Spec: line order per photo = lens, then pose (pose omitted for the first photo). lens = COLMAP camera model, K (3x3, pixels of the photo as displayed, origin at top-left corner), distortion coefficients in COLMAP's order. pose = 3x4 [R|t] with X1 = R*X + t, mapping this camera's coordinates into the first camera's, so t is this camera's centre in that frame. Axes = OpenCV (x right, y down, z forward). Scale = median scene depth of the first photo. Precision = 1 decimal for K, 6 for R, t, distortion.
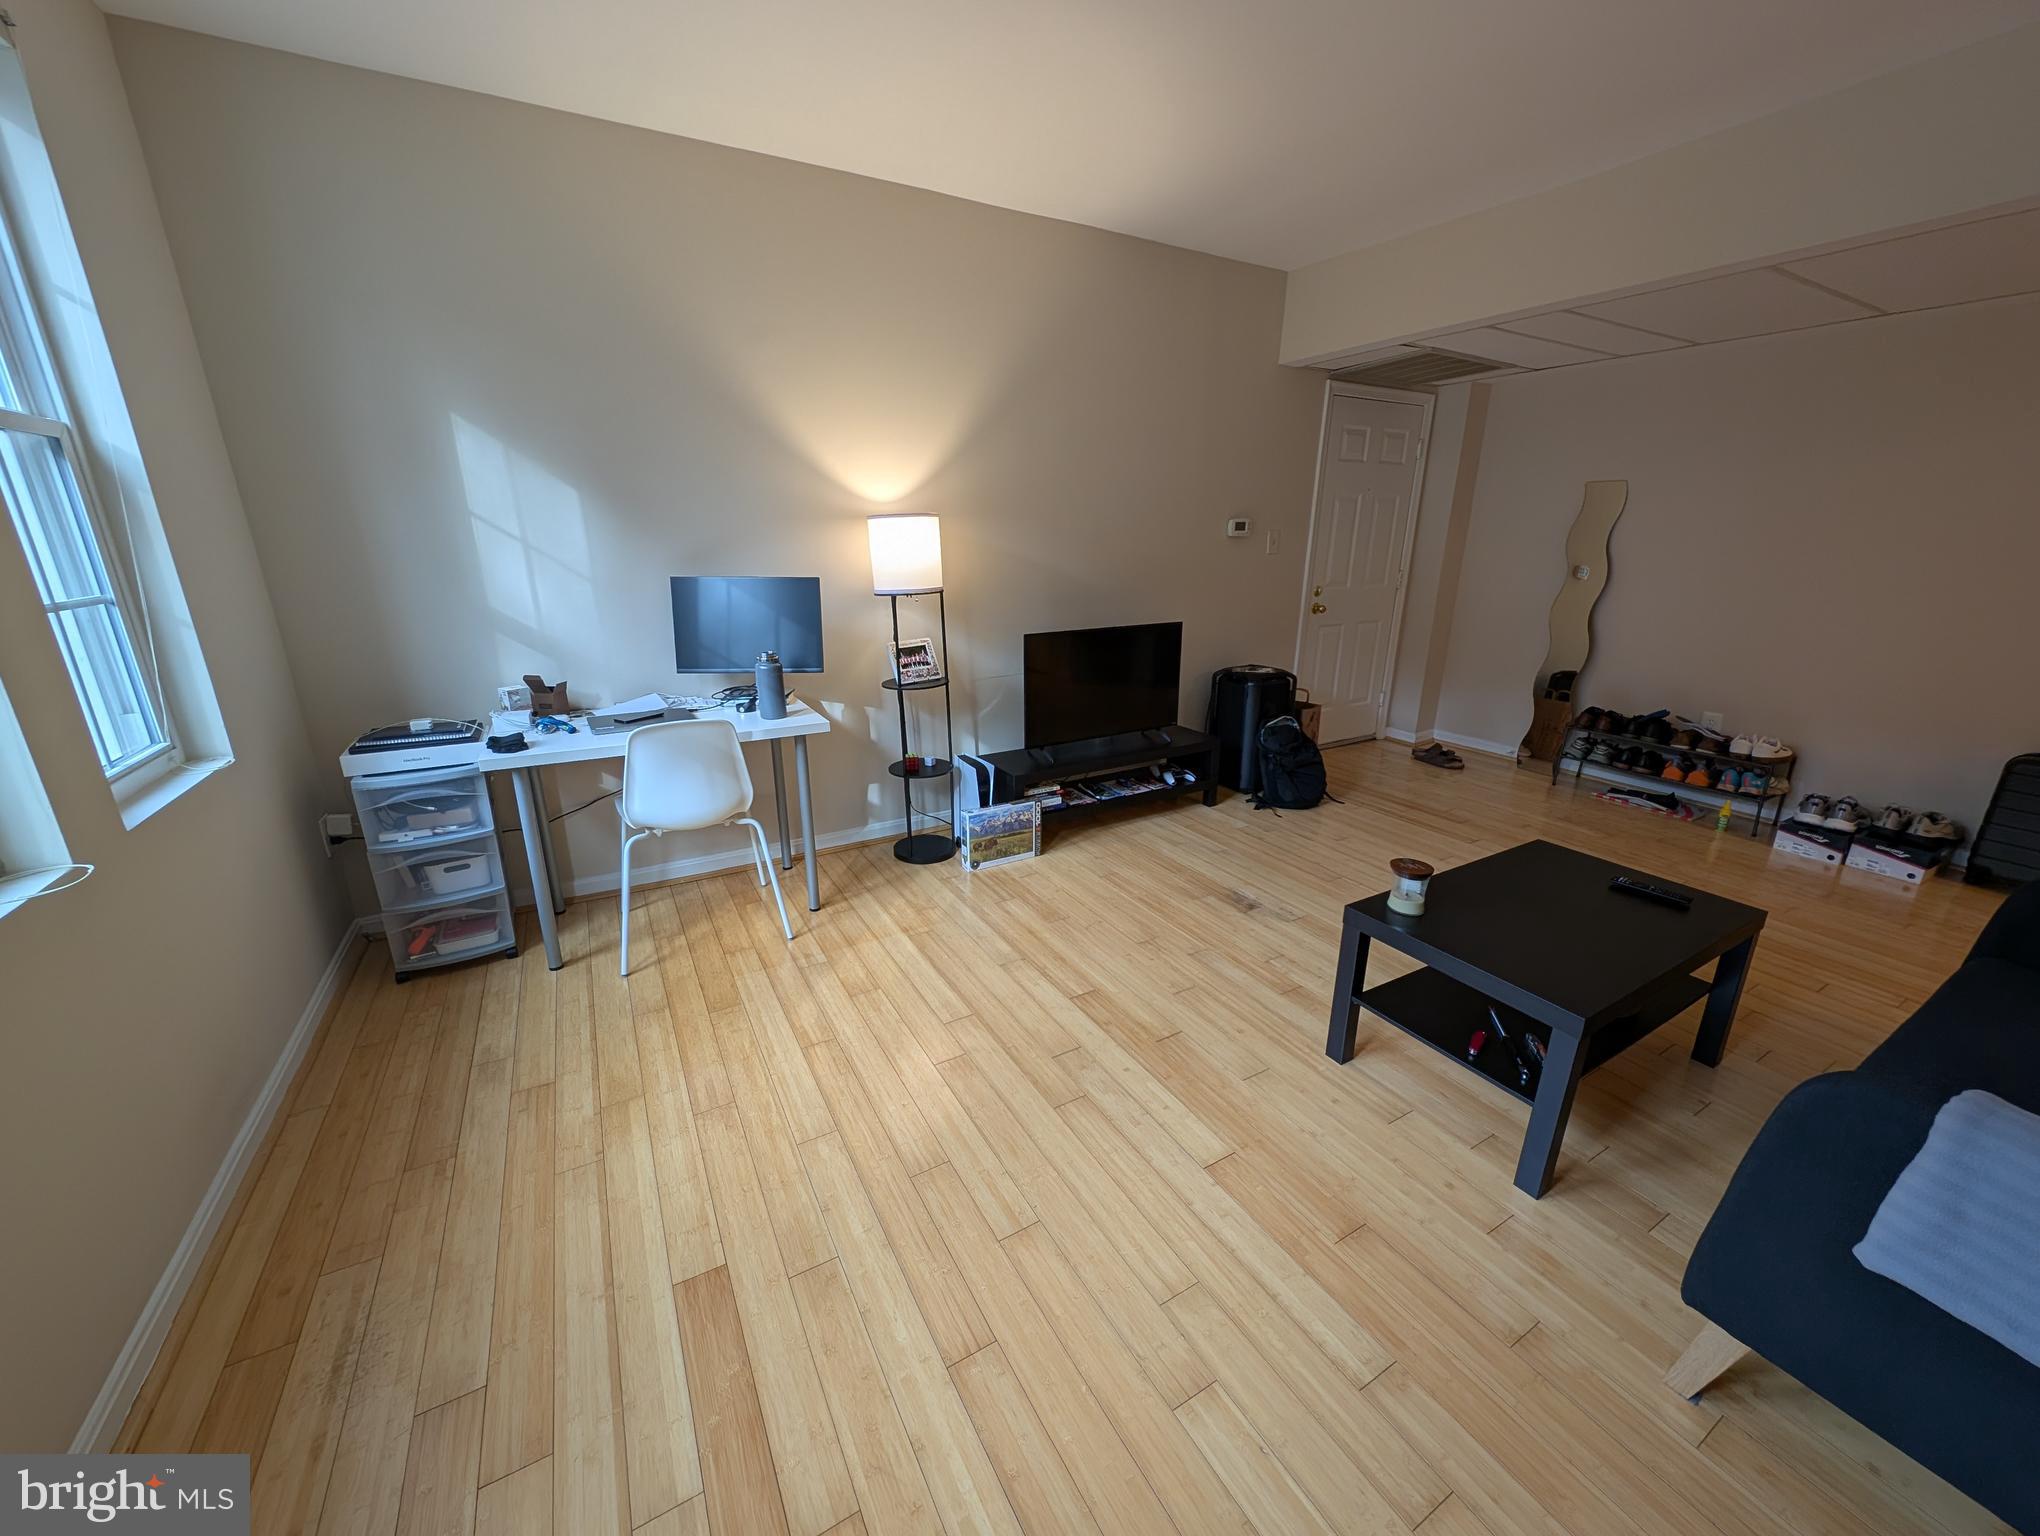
lens RADIAL K [[755.9, 0, 1018.2], [0, 755.9, 766.4], [0, 0, 1]] dist [0.000135, -0.000004]
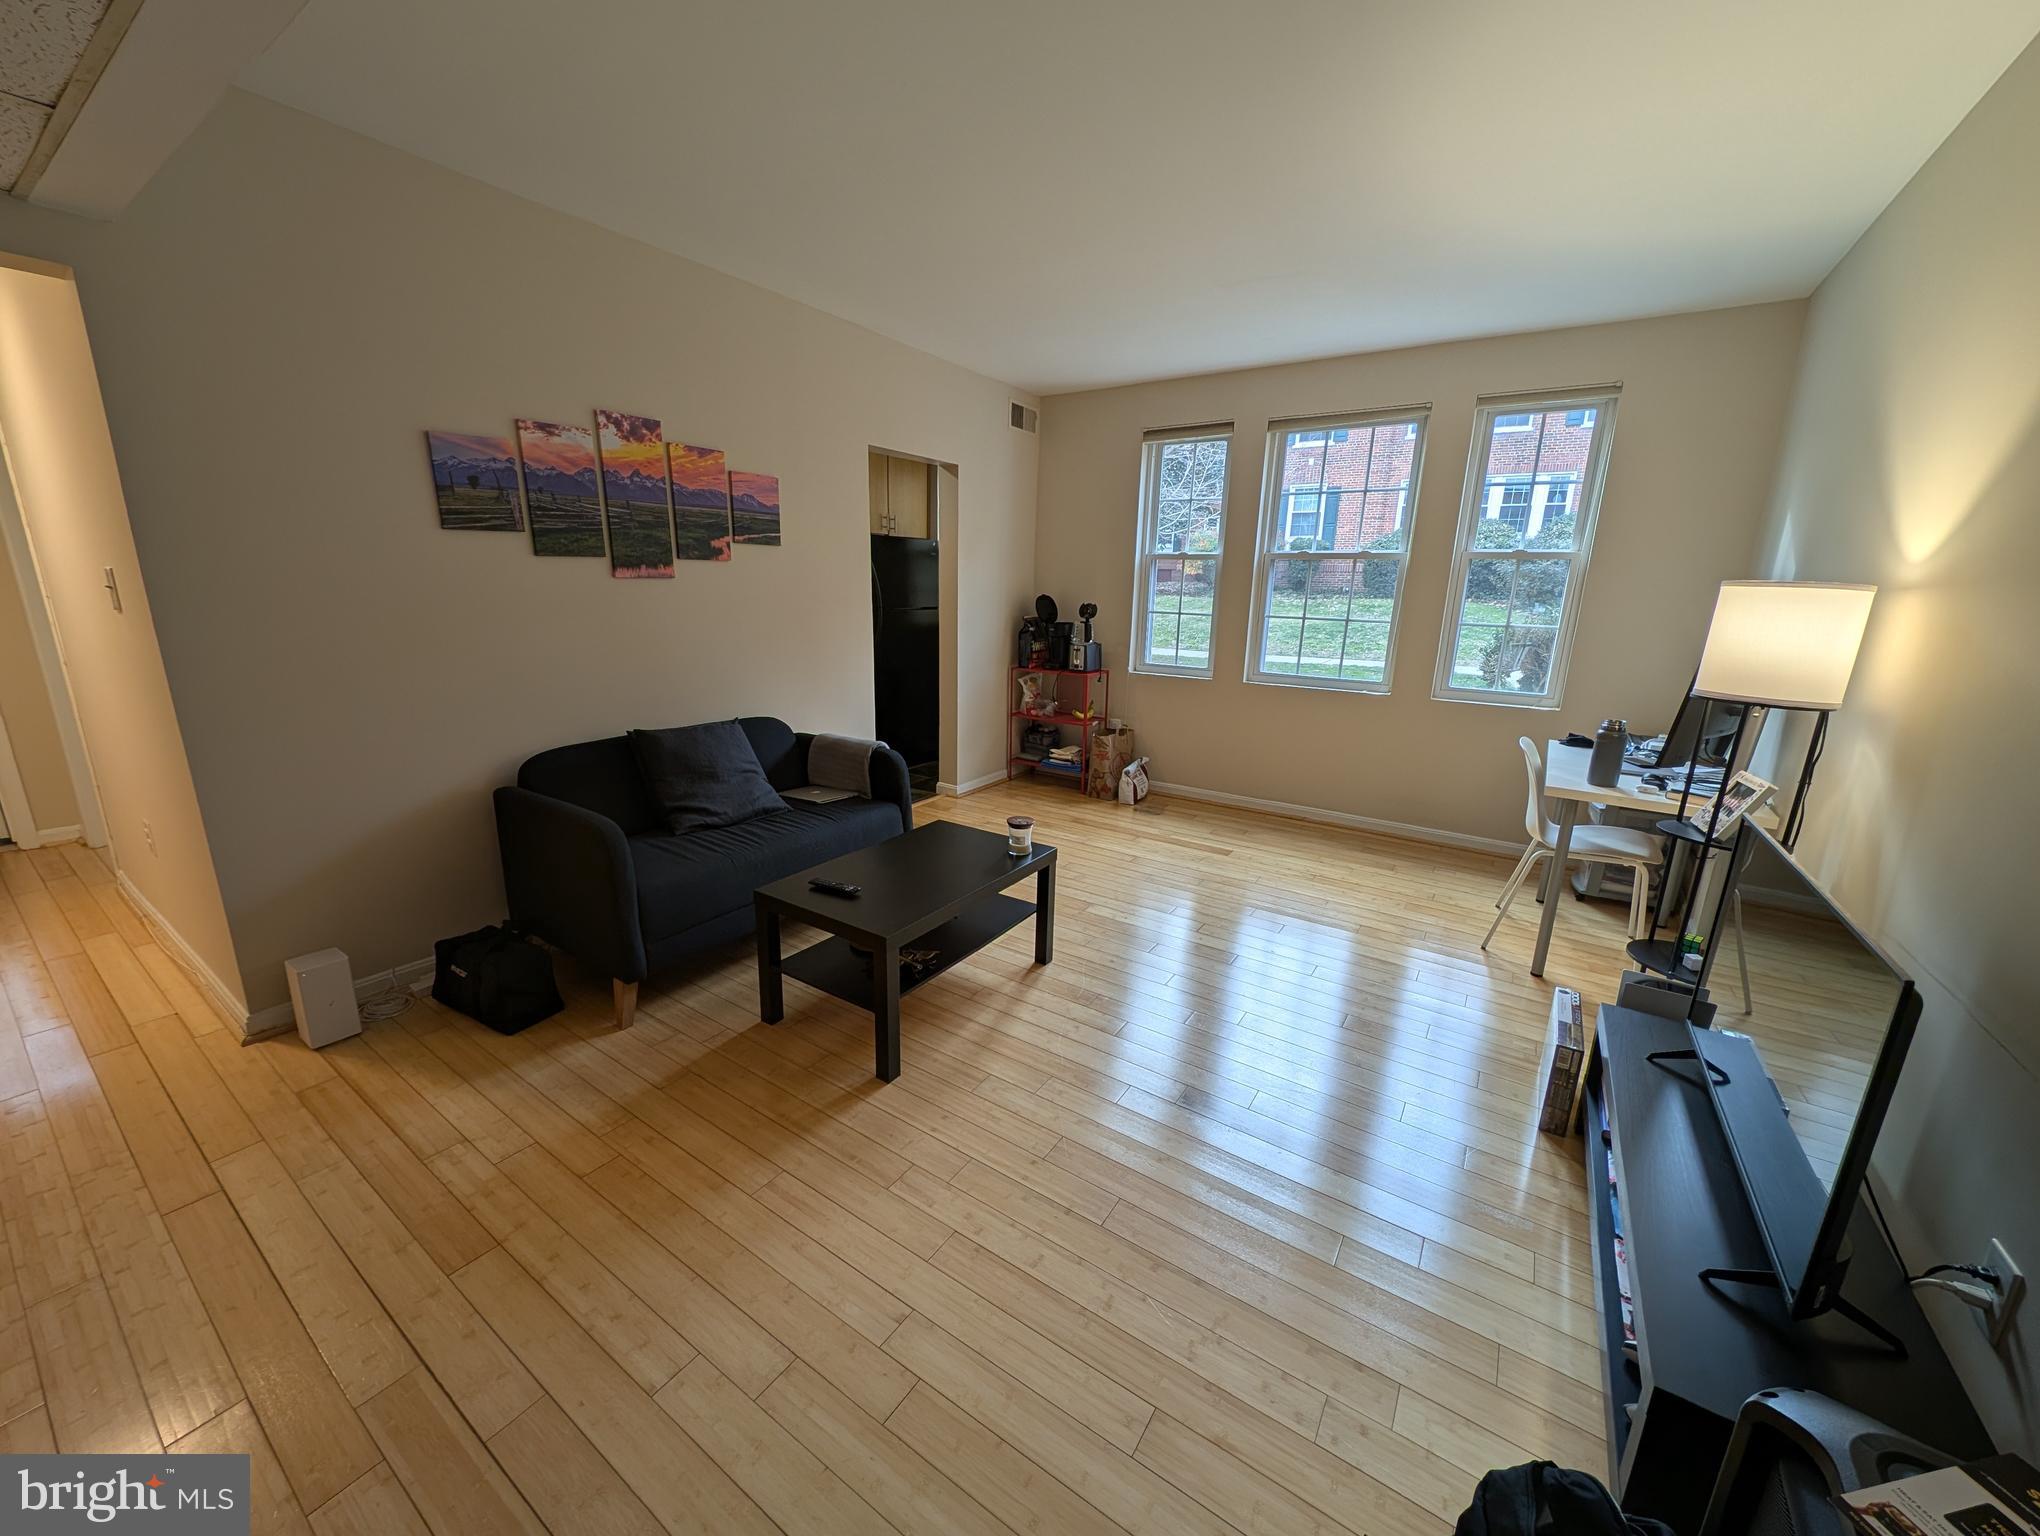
lens RADIAL K [[755.9, 0, 1019.3], [0, 755.9, 776.0], [0, 0, 1]] dist [0.000135, -0.000004]
pose [[-0.895330, 0.089228, -0.436374, 1.172205], [-0.145719, 0.867131, 0.476288, -0.634555], [0.420892, 0.490023, -0.763366, 2.114618]]
